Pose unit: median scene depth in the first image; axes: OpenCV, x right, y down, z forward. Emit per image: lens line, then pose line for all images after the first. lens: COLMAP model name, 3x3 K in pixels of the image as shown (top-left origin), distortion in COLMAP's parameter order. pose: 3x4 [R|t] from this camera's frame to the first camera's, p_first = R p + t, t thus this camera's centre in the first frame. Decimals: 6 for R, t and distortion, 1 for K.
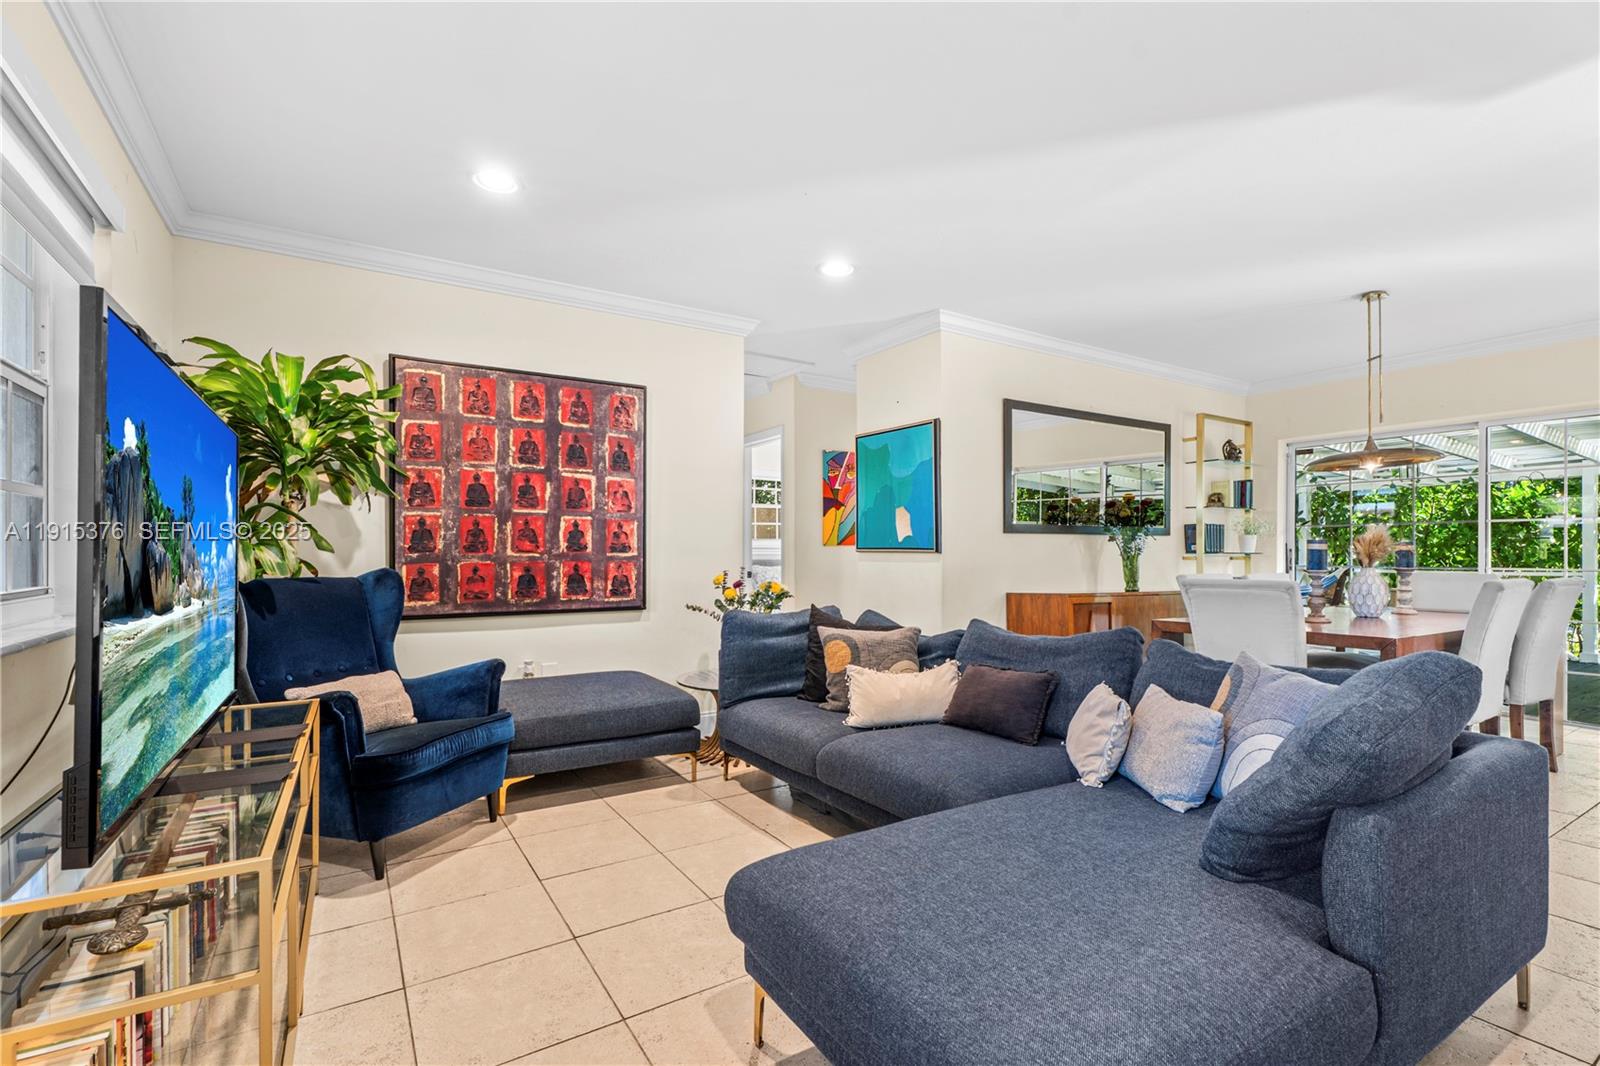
lens RADIAL K [[717.9, 0, 808.8], [0, 717.9, 547.8], [0, 0, 1]] dist [0.001688, -0.000961]
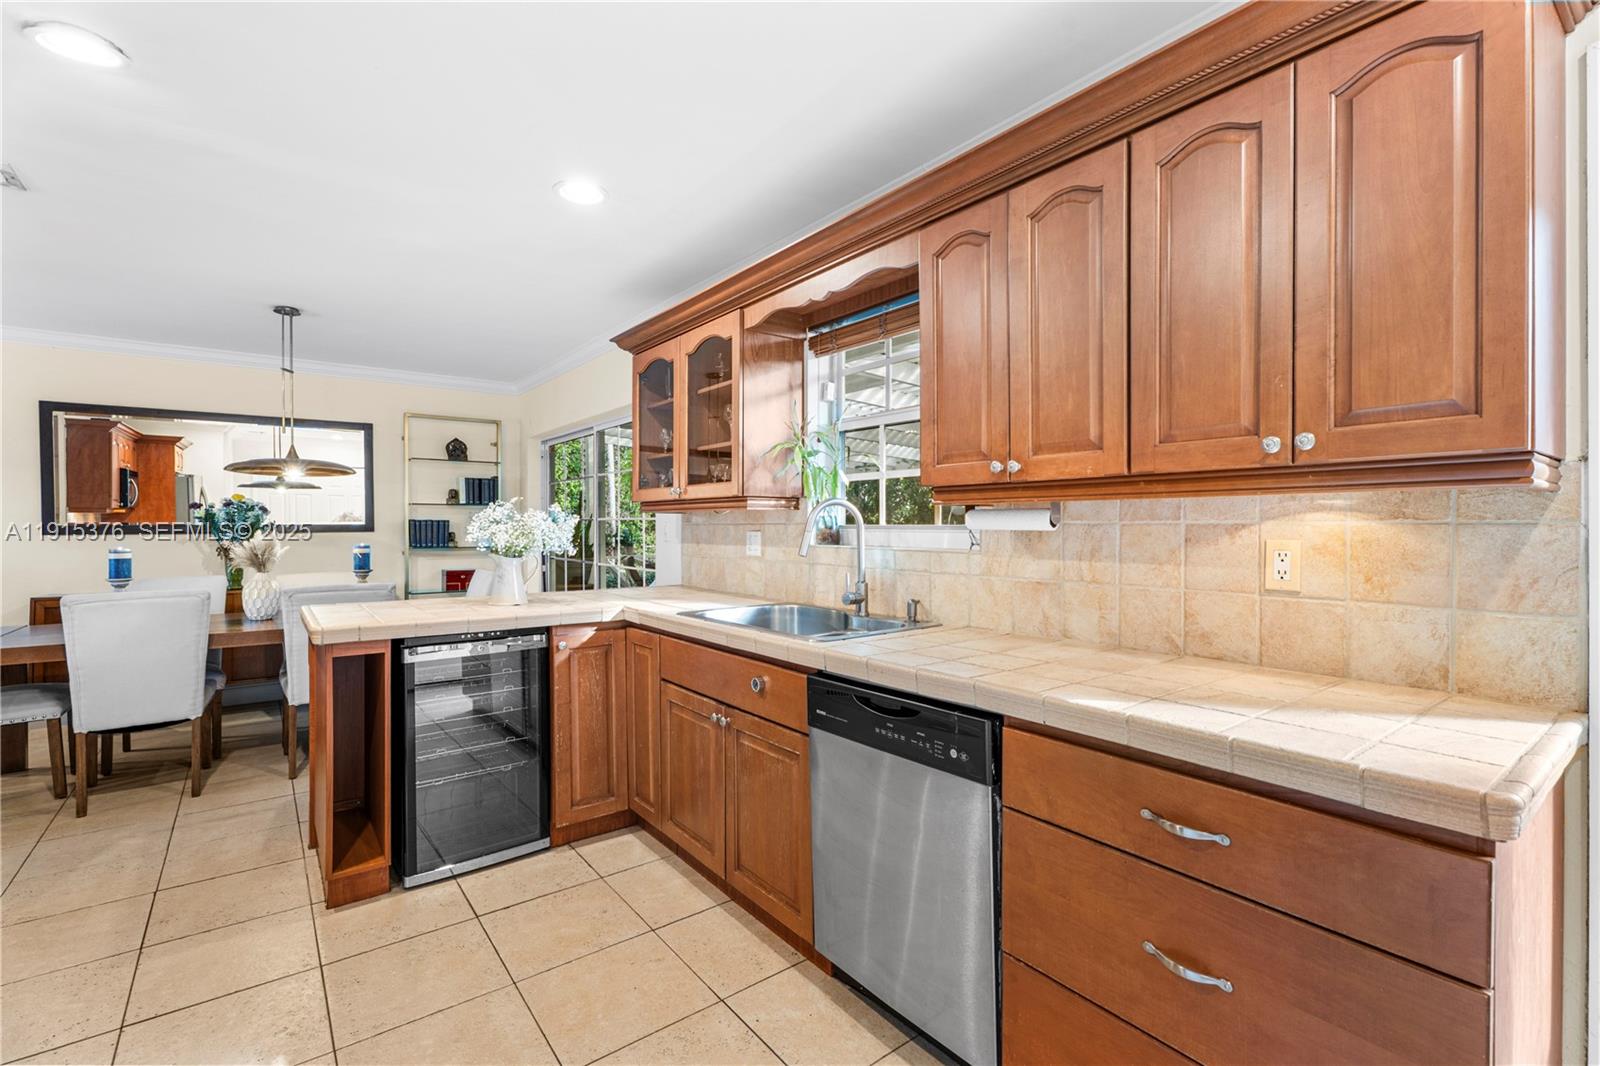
lens RADIAL K [[717.9, 0, 810.3], [0, 717.9, 534.5], [0, 0, 1]] dist [0.001688, -0.000961]
pose [[0.995594, -0.004060, 0.093677, 1.483597], [0.002373, 0.999833, 0.018113, -0.044766], [-0.093734, -0.017811, 0.995438, -0.115508]]
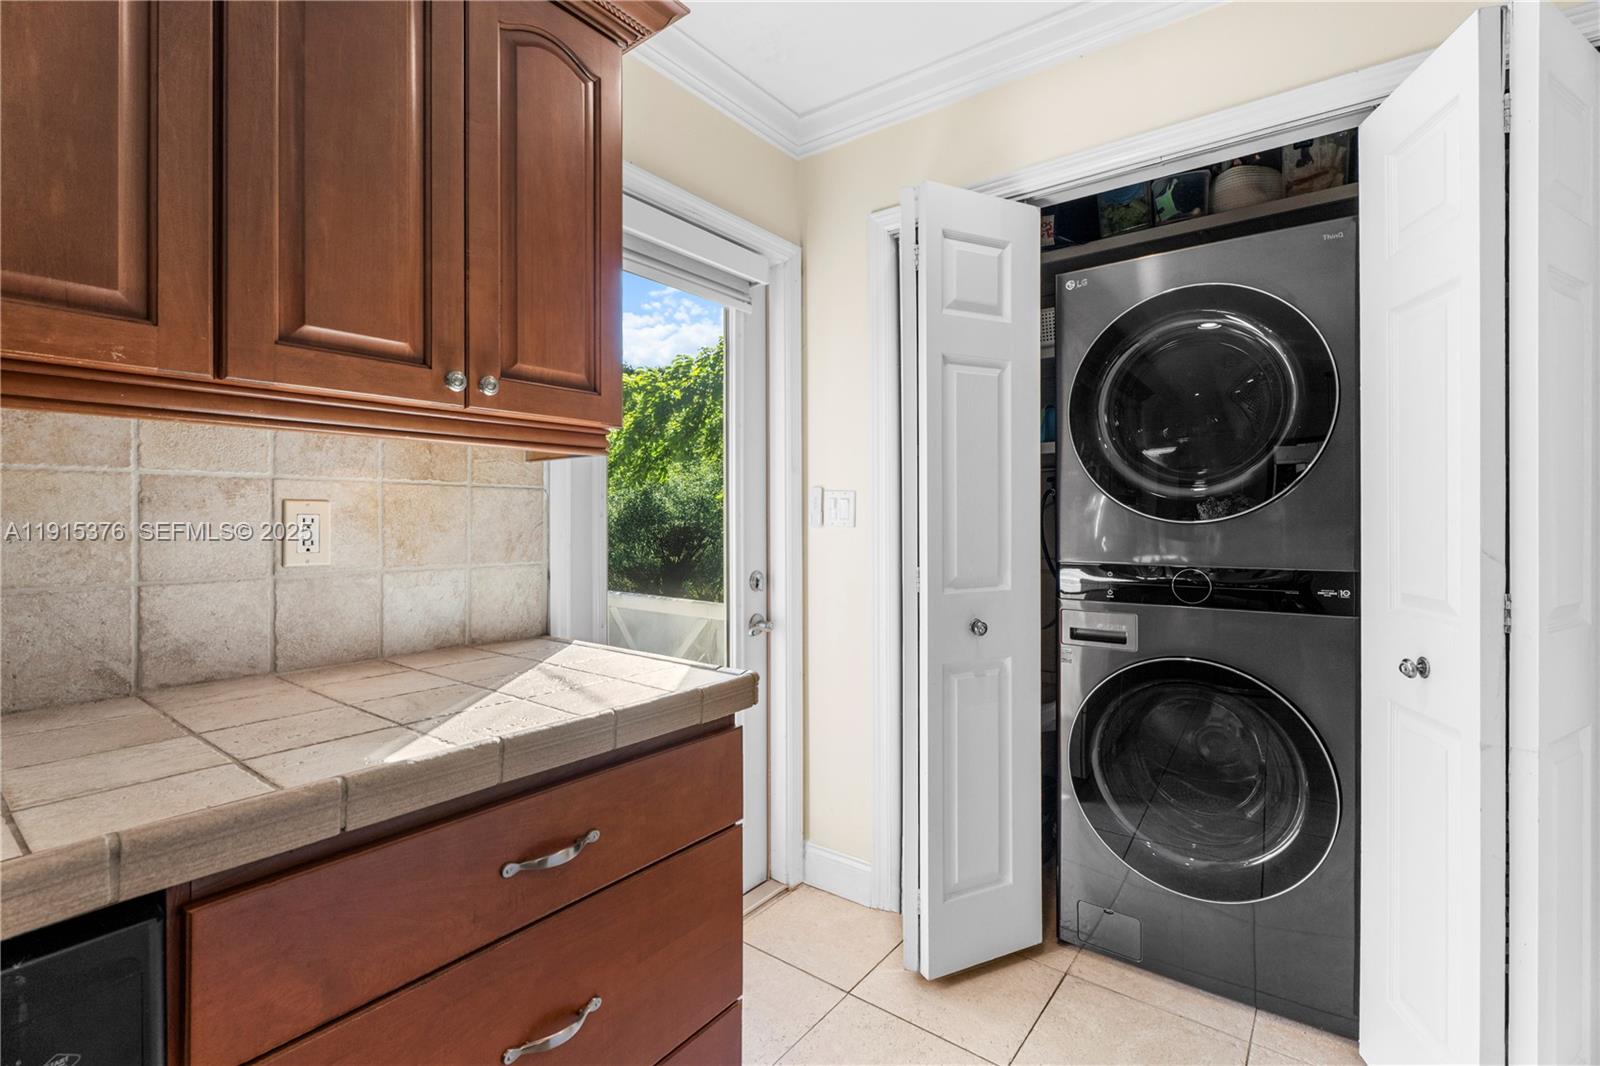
lens RADIAL K [[717.9, 0, 794.2], [0, 717.9, 517.8], [0, 0, 1]] dist [0.001688, -0.000961]
pose [[-0.348494, -0.004920, 0.937298, 1.415493], [-0.007736, 0.999967, 0.002373, -0.027624], [-0.937279, -0.006424, -0.348521, 0.191651]]
